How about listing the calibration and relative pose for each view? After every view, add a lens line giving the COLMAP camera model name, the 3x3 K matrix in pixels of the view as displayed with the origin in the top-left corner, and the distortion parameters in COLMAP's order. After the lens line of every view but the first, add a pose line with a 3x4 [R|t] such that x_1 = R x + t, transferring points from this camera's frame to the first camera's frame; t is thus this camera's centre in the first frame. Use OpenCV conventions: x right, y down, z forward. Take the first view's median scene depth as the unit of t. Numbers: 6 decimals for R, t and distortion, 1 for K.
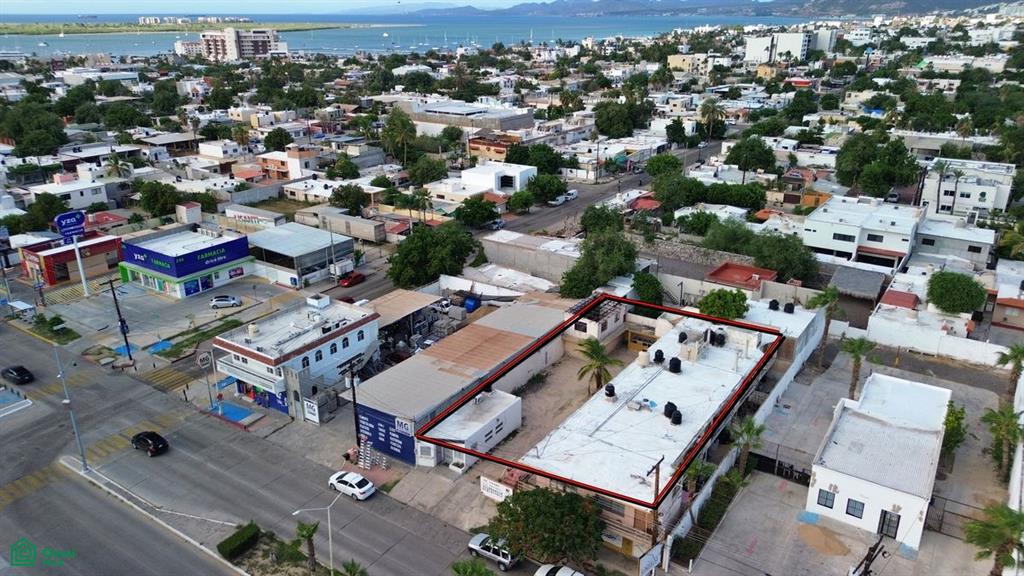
lens RADIAL K [[725.5, 0, 512.0], [0, 725.5, 288.0], [0, 0, 1]] dist [0.074003, -0.088999]
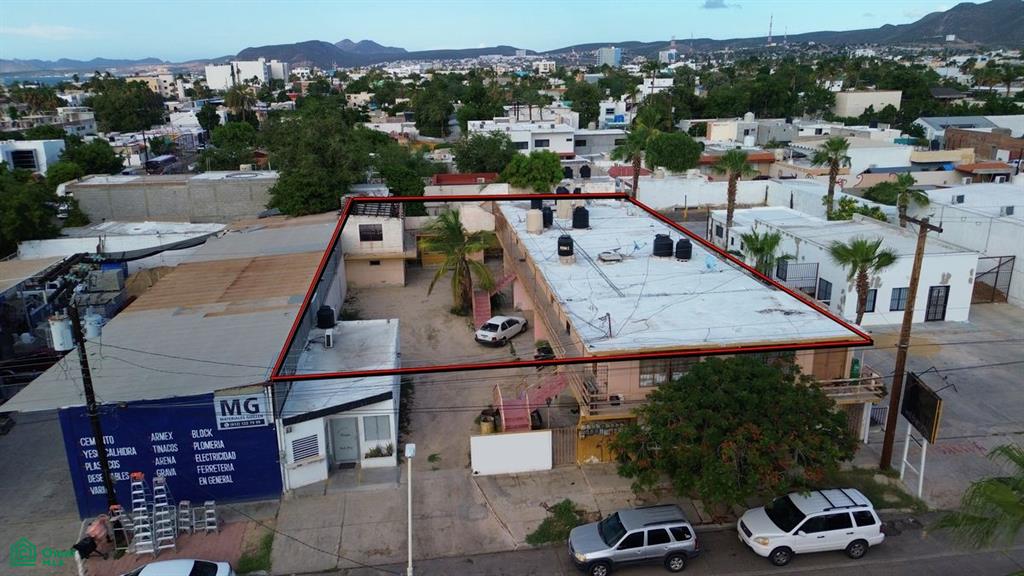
lens RADIAL K [[725.5, 0, 512.0], [0, 725.5, 288.0], [0, 0, 1]] dist [0.074003, -0.088999]
pose [[0.751373, -0.203810, 0.627614, -0.201197], [0.249827, 0.968169, 0.015312, 0.111832], [-0.610758, 0.145290, 0.778374, 0.412088]]
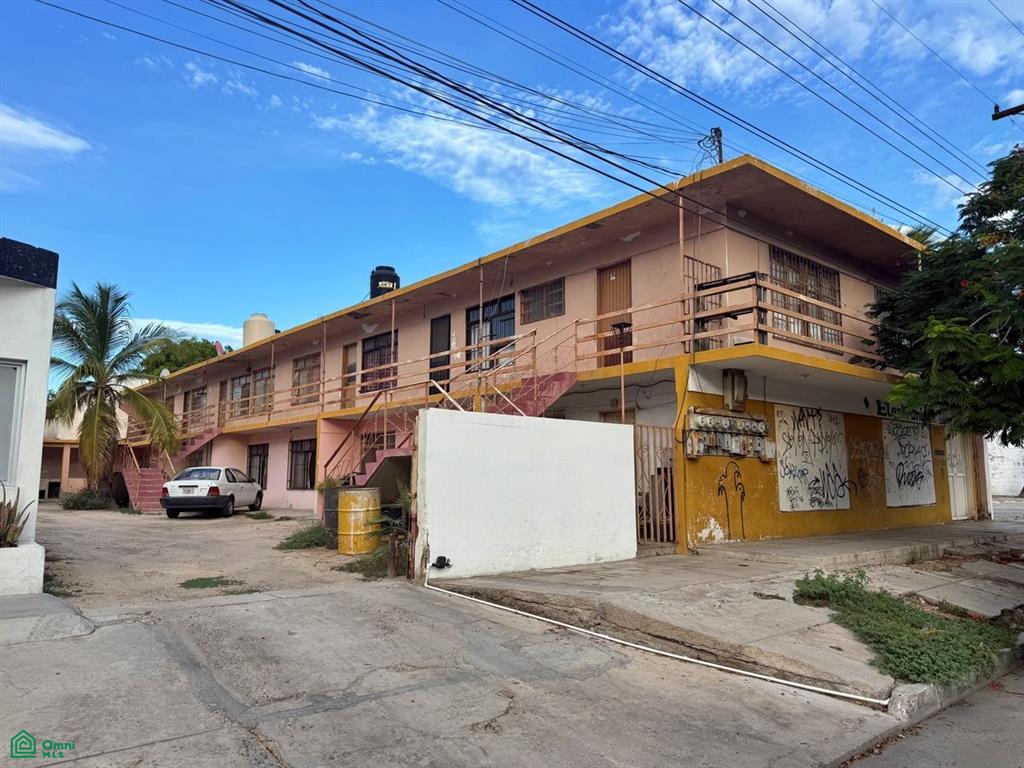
lens RADIAL K [[728.5, 0, 512.0], [0, 728.5, 384.0], [0, 0, 1]] dist [0.057748, -0.003164]
pose [[0.271819, 0.131282, 0.953352, -0.106353], [0.340442, 0.913474, -0.222856, 0.194795], [-0.900119, 0.385138, 0.203605, 0.653477]]
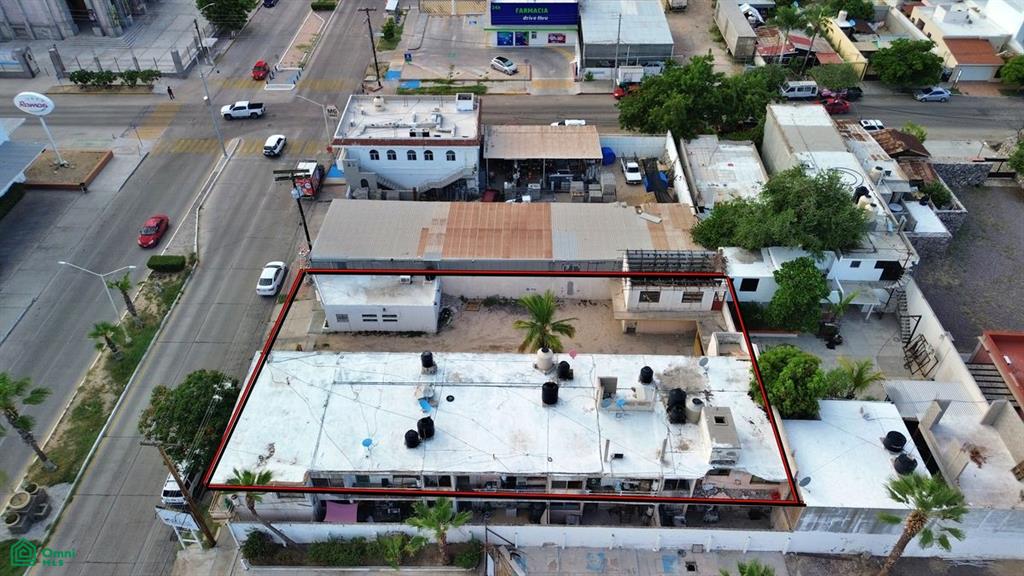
lens RADIAL K [[725.5, 0, 512.0], [0, 725.5, 288.0], [0, 0, 1]] dist [0.074003, -0.088999]
pose [[0.547428, 0.554310, -0.626948, 0.453914], [-0.298317, 0.829215, 0.472662, -0.228549], [0.781876, -0.071719, 0.619295, 0.429808]]
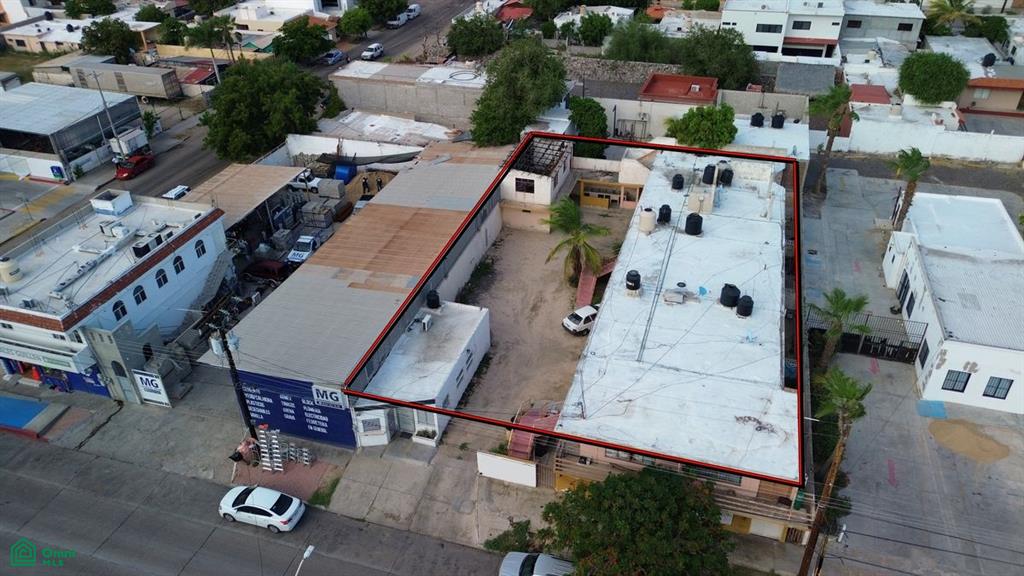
lens RADIAL K [[725.5, 0, 512.0], [0, 725.5, 288.0], [0, 0, 1]] dist [0.074003, -0.088999]
pose [[0.957669, -0.174451, 0.228989, -0.090455], [0.121012, 0.965726, 0.229630, -0.013388], [-0.261200, -0.192200, 0.945957, 0.287838]]
